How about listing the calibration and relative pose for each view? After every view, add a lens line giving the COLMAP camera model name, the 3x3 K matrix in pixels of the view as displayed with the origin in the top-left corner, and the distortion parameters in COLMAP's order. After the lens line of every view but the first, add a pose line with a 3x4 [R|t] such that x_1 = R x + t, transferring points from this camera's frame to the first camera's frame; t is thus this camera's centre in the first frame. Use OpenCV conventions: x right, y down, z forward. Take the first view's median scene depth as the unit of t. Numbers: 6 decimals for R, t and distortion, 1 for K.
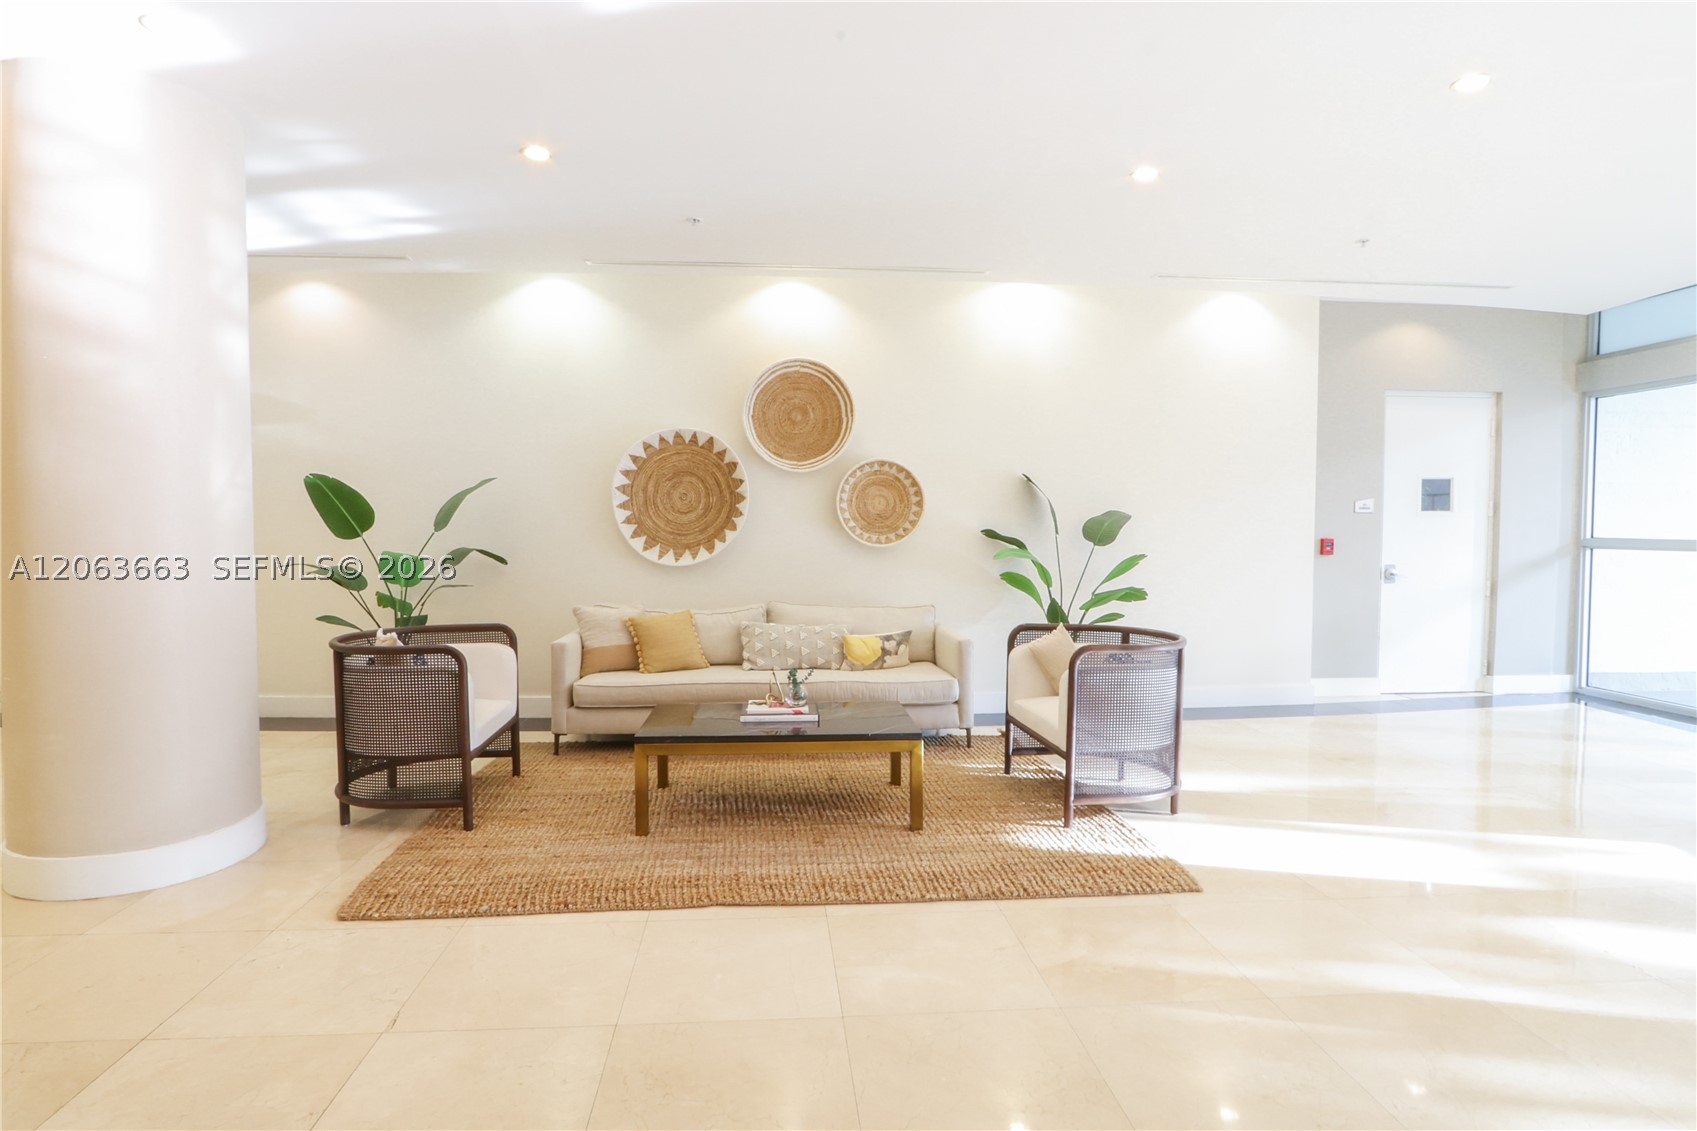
lens RADIAL K [[832.1, 0, 846.0], [0, 832.1, 546.5], [0, 0, 1]] dist [-0.046200, 0.041376]
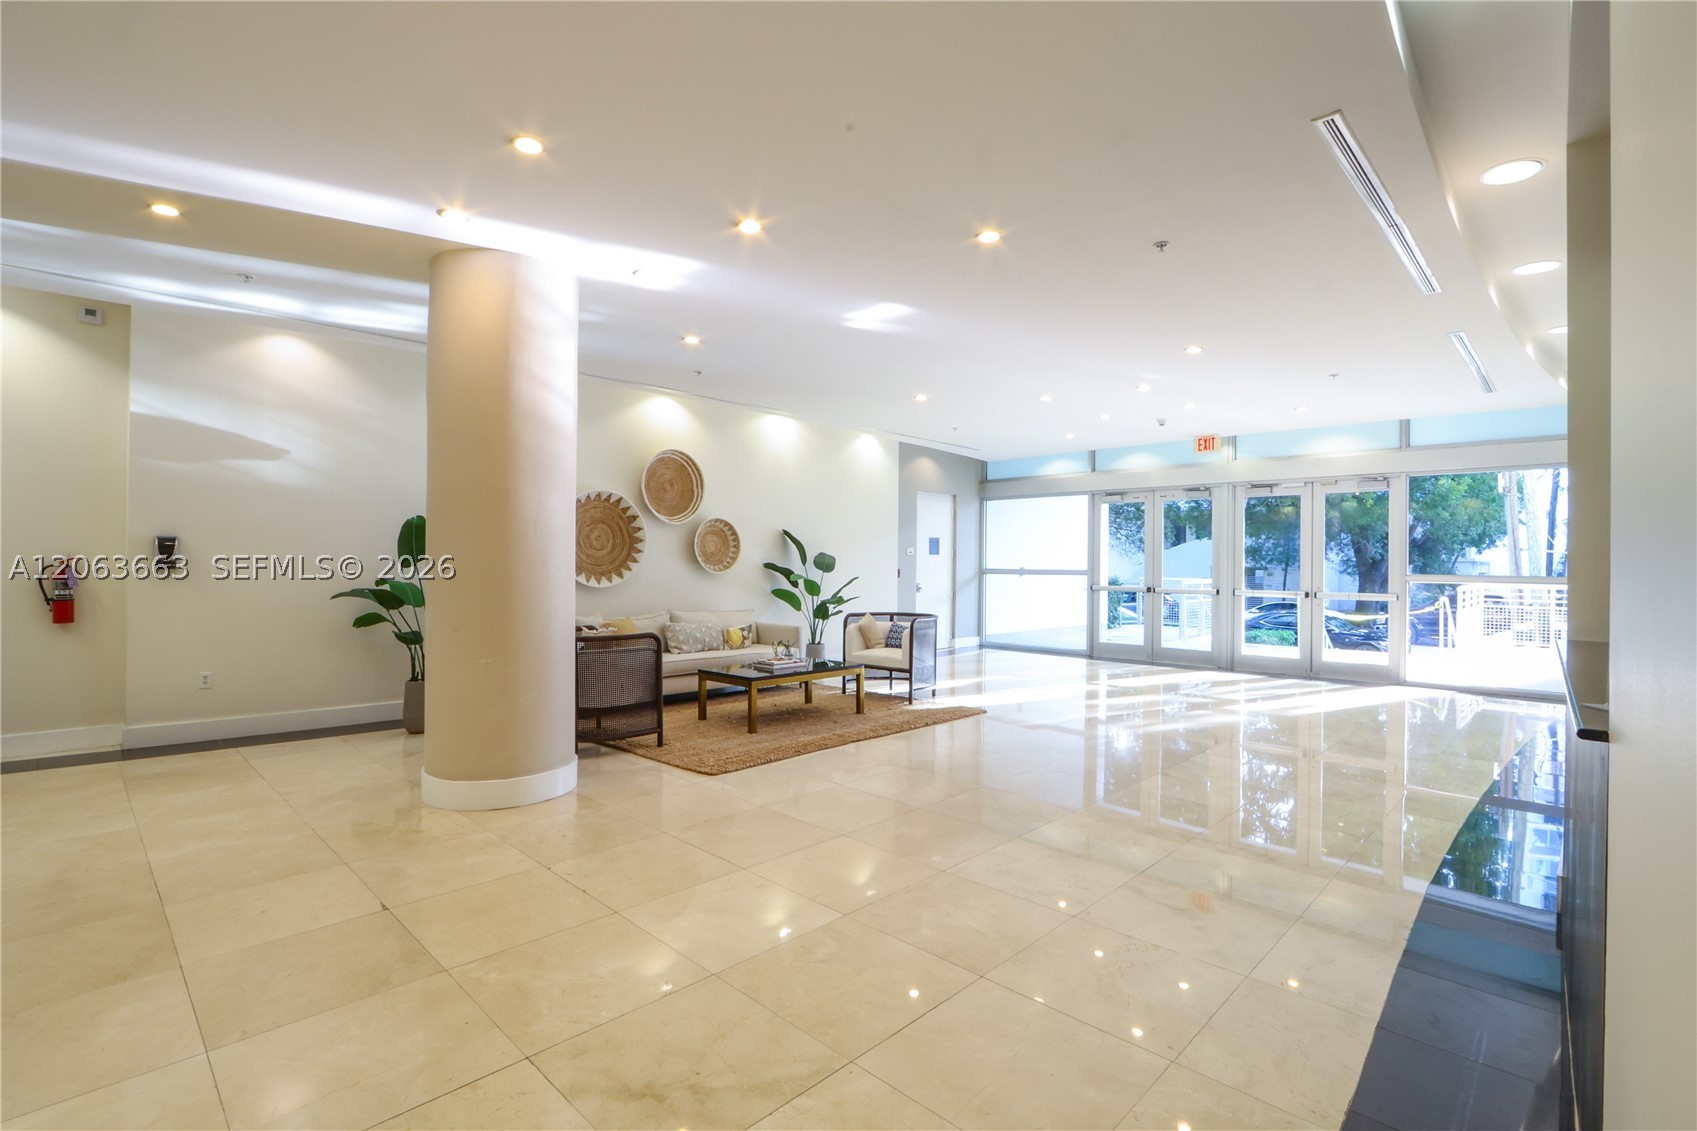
lens RADIAL K [[774.5, 0, 834.1], [0, 774.5, 564.7], [0, 0, 1]] dist [-0.012923, 0.000934]
pose [[0.754538, 0.005318, 0.656235, -0.751223], [0.005596, 0.999879, -0.014538, 0.005971], [-0.656232, 0.014642, 0.754417, -0.244789]]
